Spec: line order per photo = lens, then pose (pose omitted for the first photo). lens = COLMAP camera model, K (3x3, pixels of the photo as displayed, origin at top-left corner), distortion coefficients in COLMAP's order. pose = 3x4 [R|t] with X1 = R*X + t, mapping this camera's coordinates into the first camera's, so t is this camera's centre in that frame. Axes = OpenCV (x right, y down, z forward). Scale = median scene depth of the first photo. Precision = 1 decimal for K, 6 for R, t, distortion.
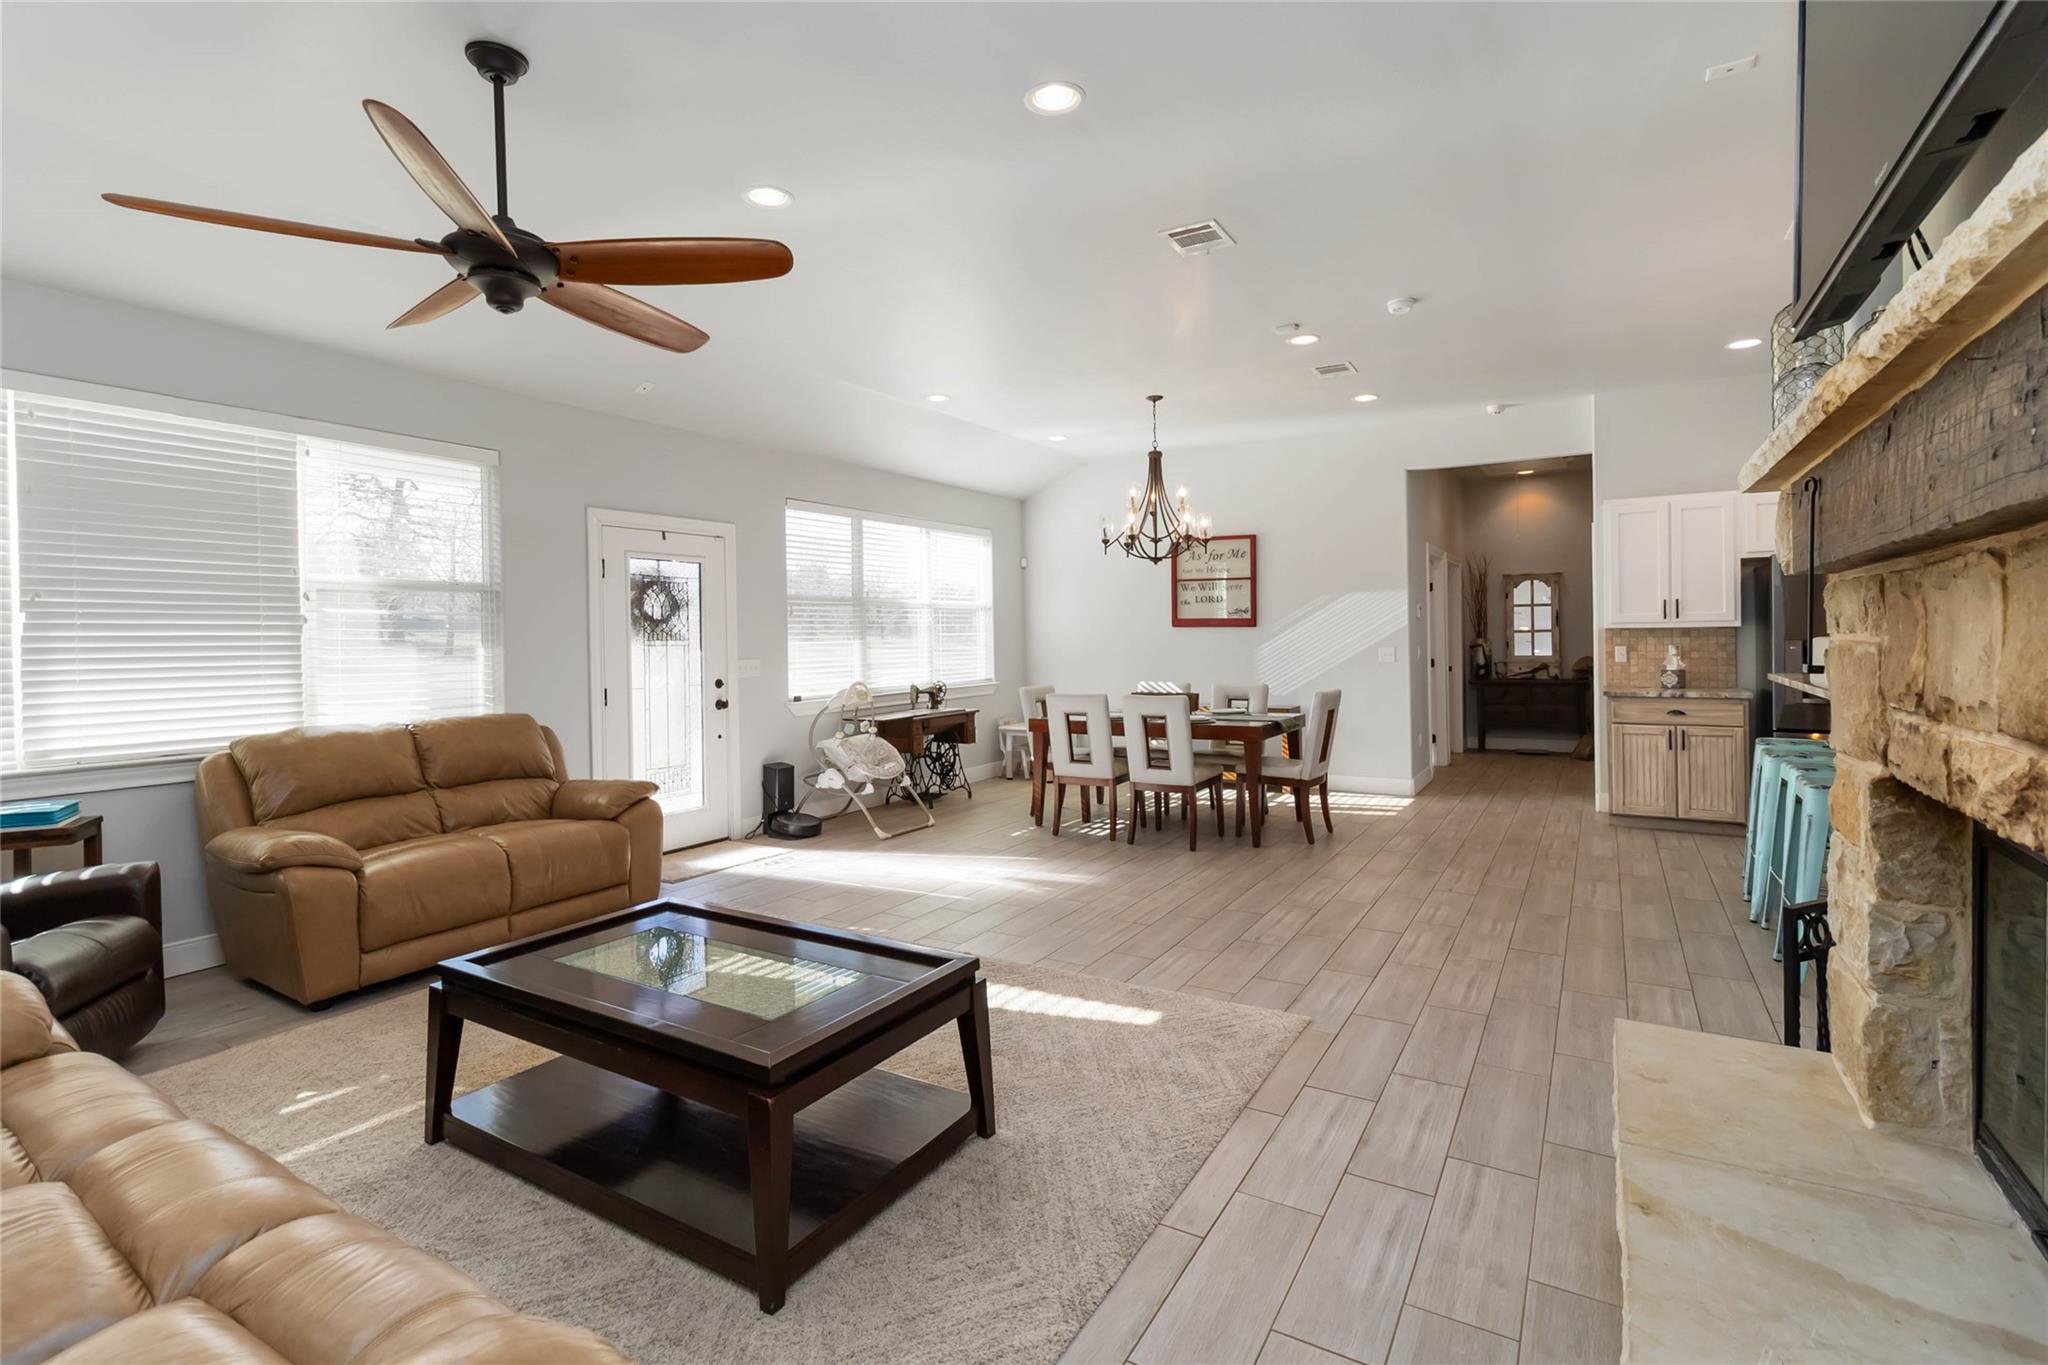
lens RADIAL K [[961.2, 0, 1022.9], [0, 961.2, 654.5], [0, 0, 1]] dist [0.011997, 0.000199]
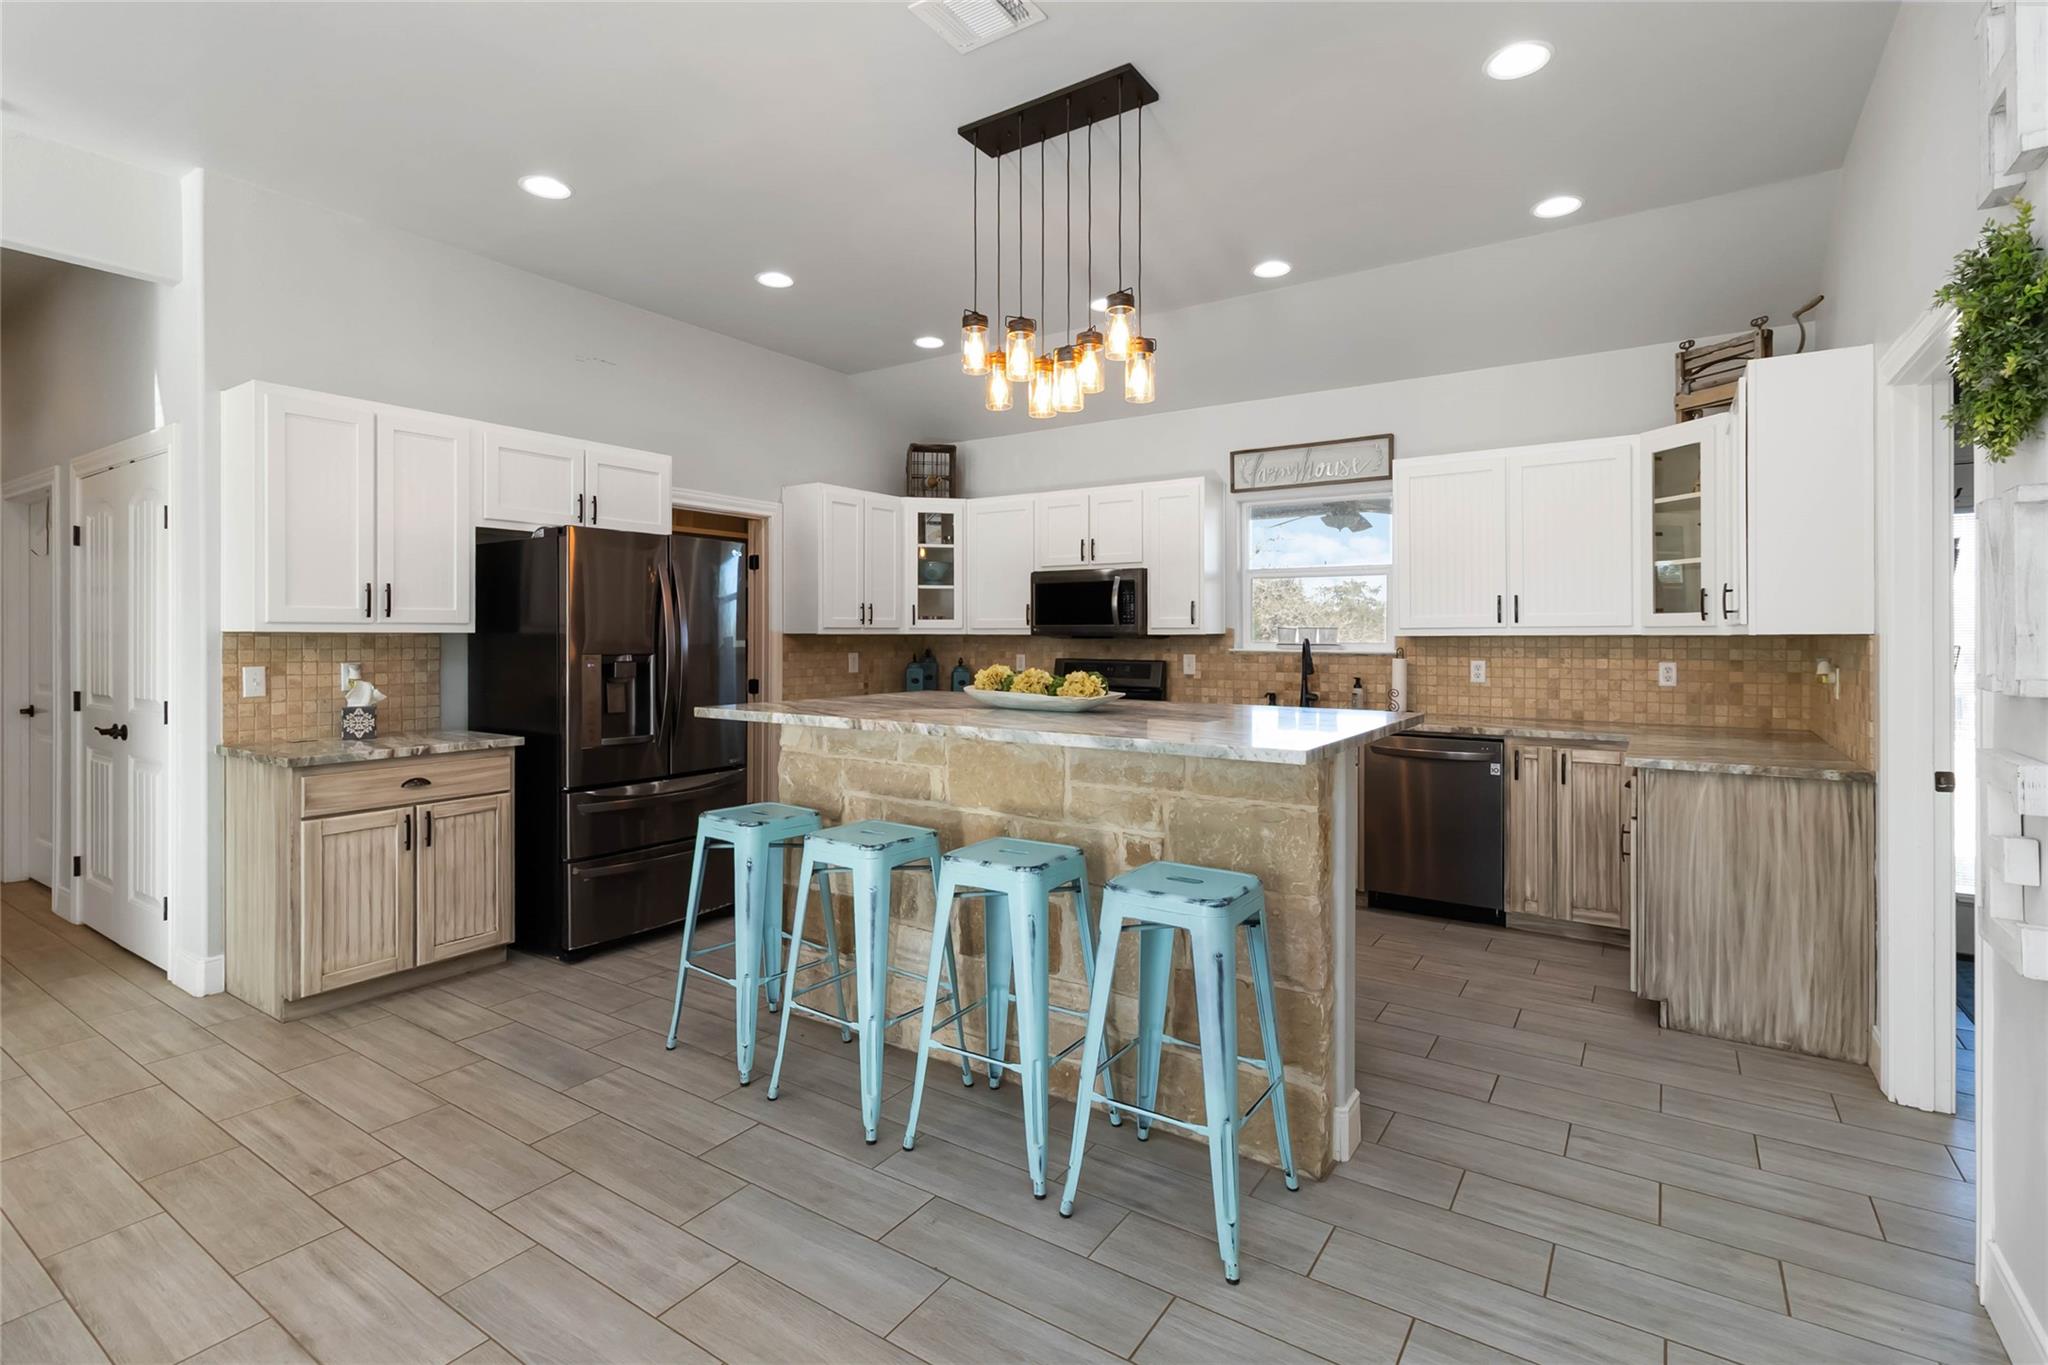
lens RADIAL K [[959.9, 0, 1023.4], [0, 959.9, 638.6], [0, 0, 1]] dist [0.001322, 0.000151]
pose [[0.048448, 0.012655, 0.998746, 0.134619], [0.016571, 0.999772, -0.013472, -0.011237], [-0.998688, 0.017203, 0.048227, 0.641931]]
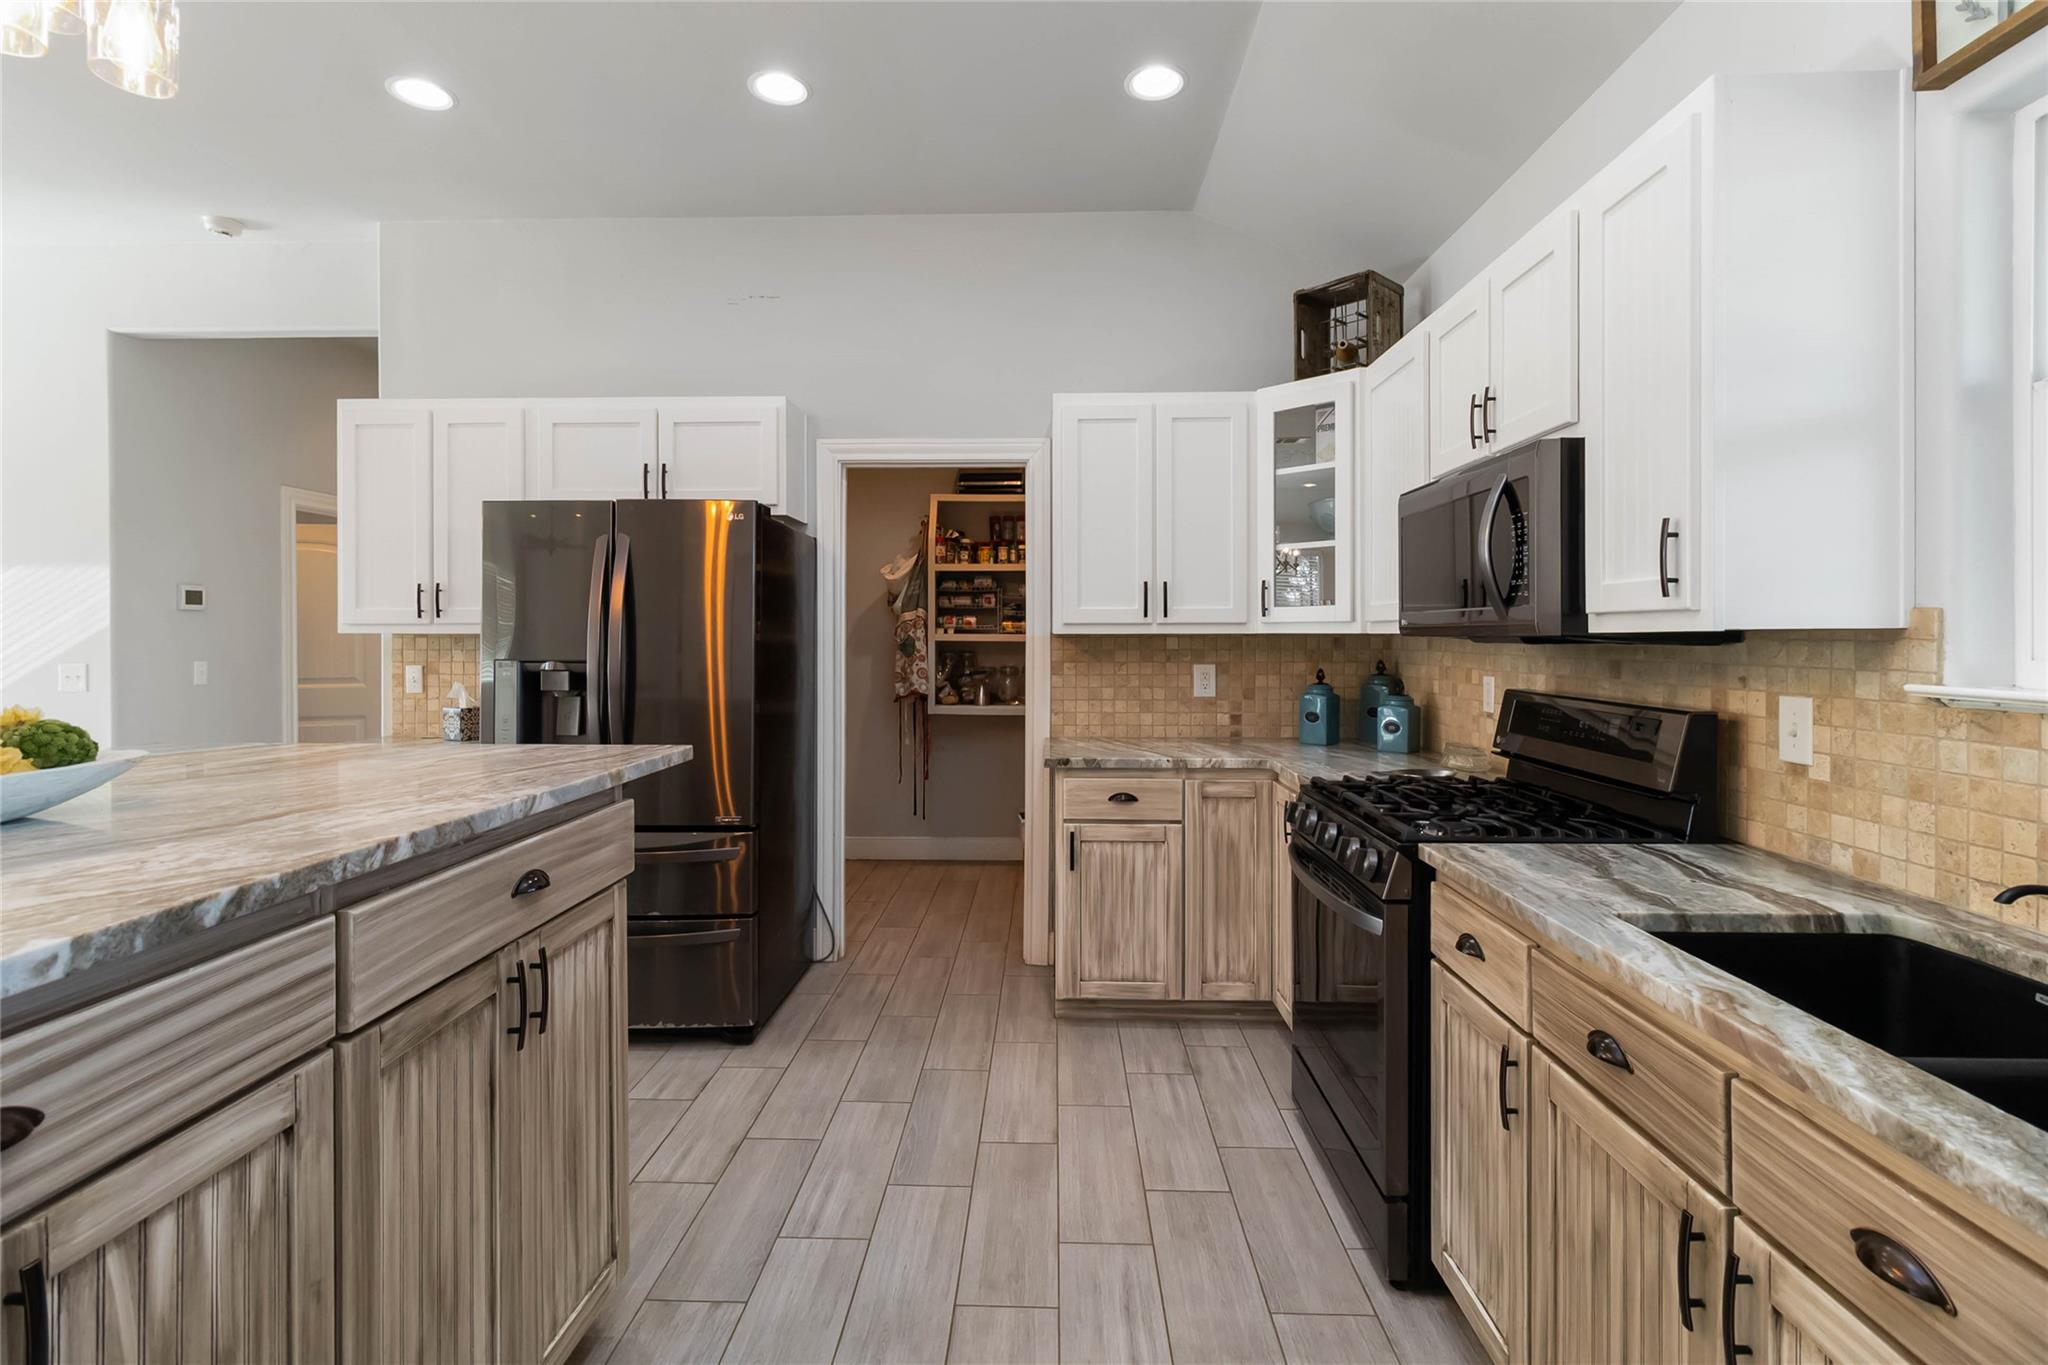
lens RADIAL K [[959.9, 0, 1023.4], [0, 959.9, 638.6], [0, 0, 1]] dist [0.001322, 0.000151]
pose [[0.872662, 0.013460, 0.488139, 0.757777], [-0.004356, 0.999795, -0.019781, -0.016864], [-0.488305, 0.015136, 0.872542, 0.379260]]
